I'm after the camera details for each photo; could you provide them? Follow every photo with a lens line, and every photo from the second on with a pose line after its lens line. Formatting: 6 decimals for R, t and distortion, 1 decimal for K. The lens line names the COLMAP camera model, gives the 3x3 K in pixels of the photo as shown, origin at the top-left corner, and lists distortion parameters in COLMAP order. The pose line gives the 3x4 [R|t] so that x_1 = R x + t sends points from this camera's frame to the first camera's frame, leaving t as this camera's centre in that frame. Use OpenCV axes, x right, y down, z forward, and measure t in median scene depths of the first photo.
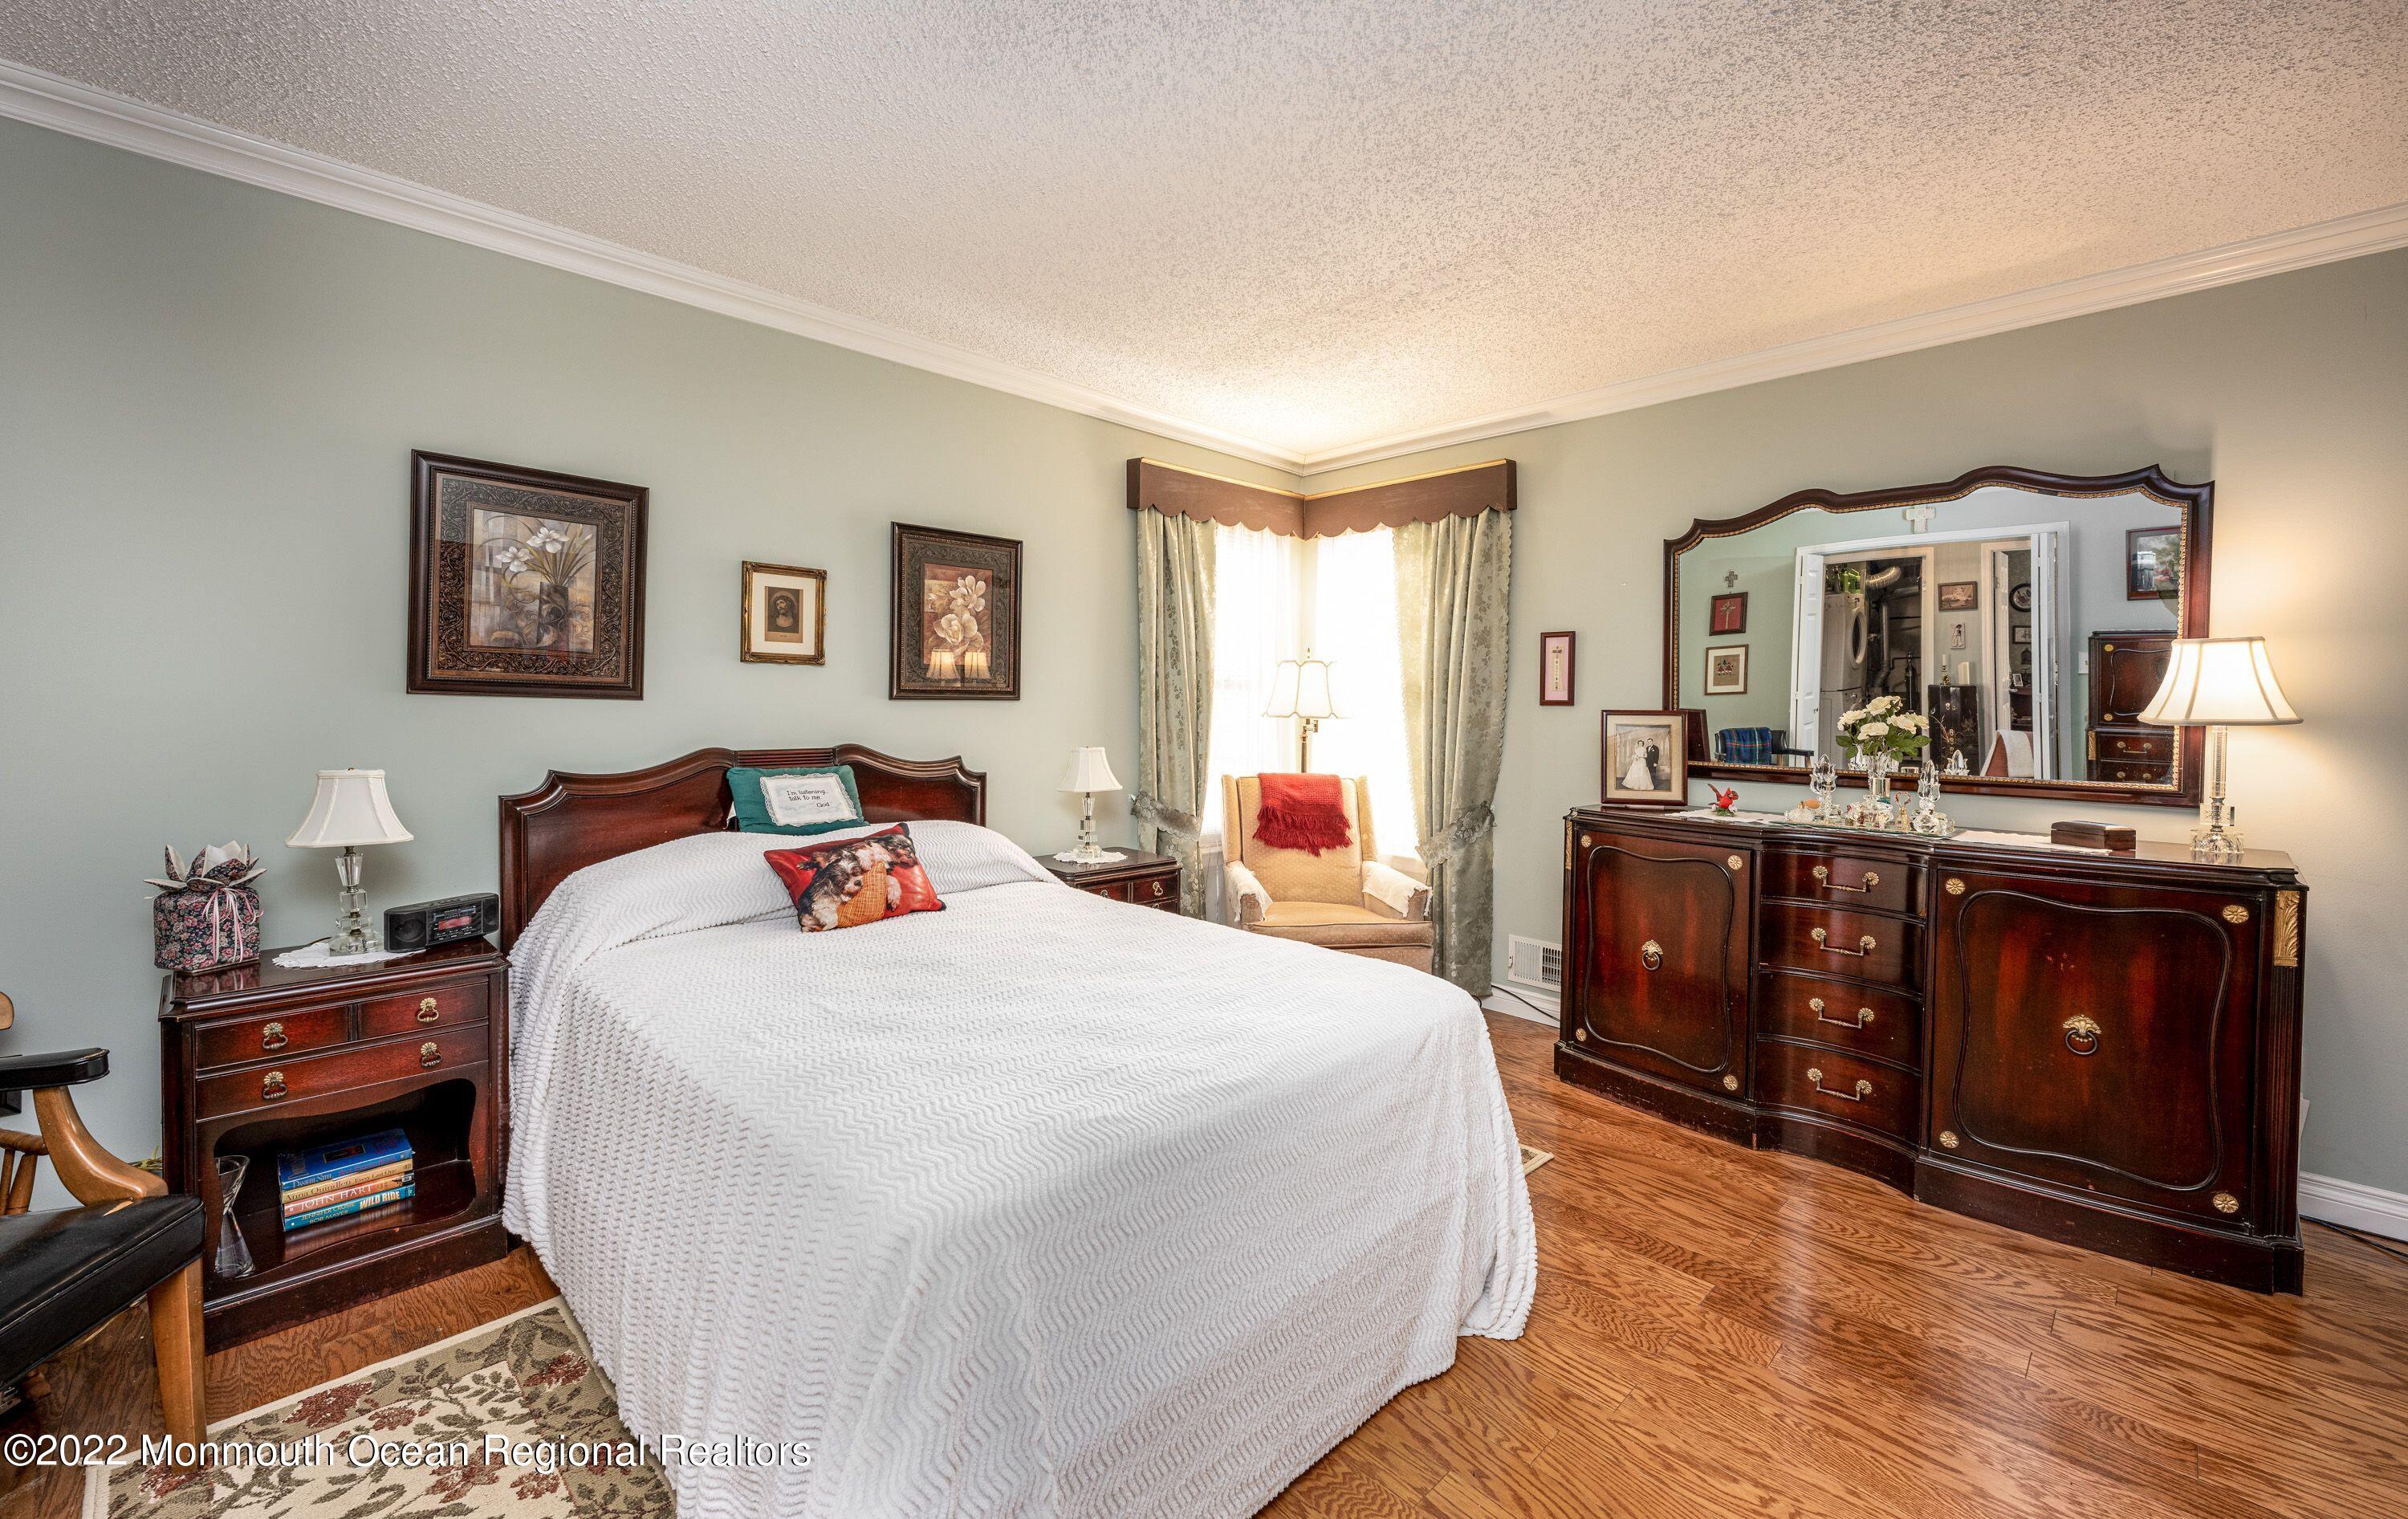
lens RADIAL K [[971.2, 0, 1215.8], [0, 971.2, 720.7], [0, 0, 1]] dist [0.001169, 0.000157]
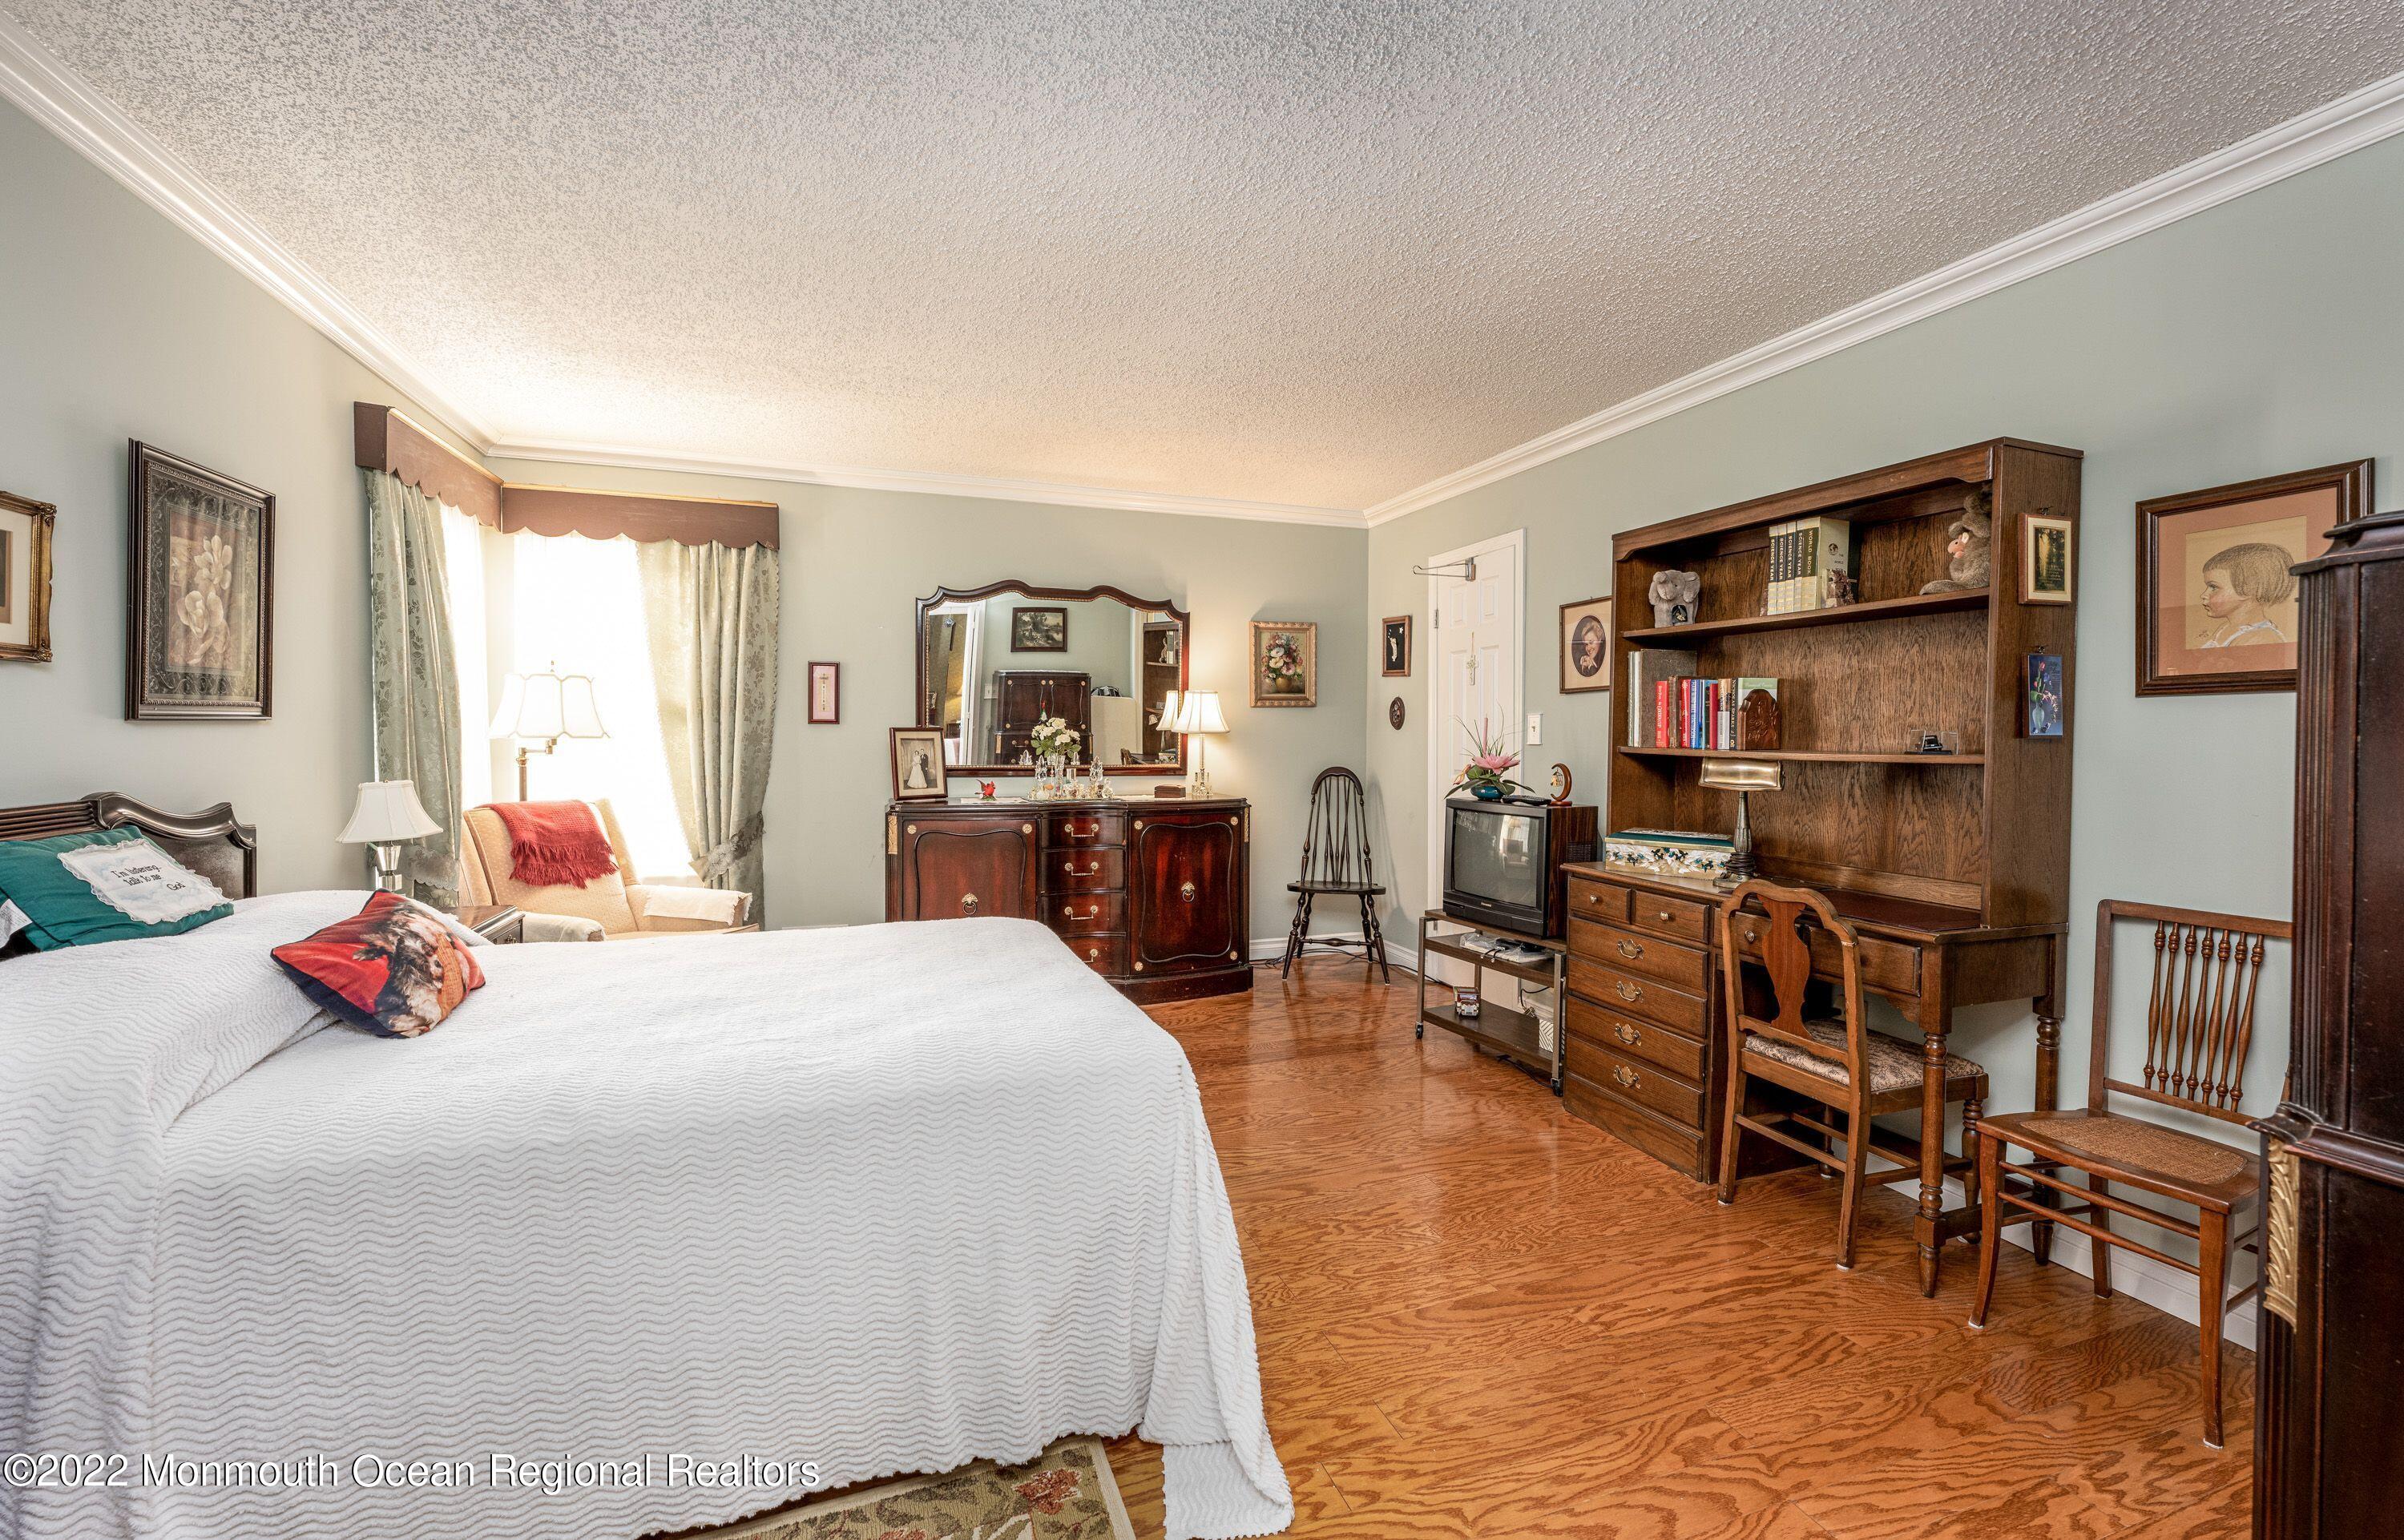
lens RADIAL K [[961.0, 0, 1202.5], [0, 961.0, 738.3], [0, 0, 1]] dist [0.001320, 0.000137]
pose [[0.427789, -0.017907, 0.903701, -0.583170], [0.013744, 0.999817, 0.013306, -0.008403], [-0.903774, 0.006728, 0.427957, 0.098988]]
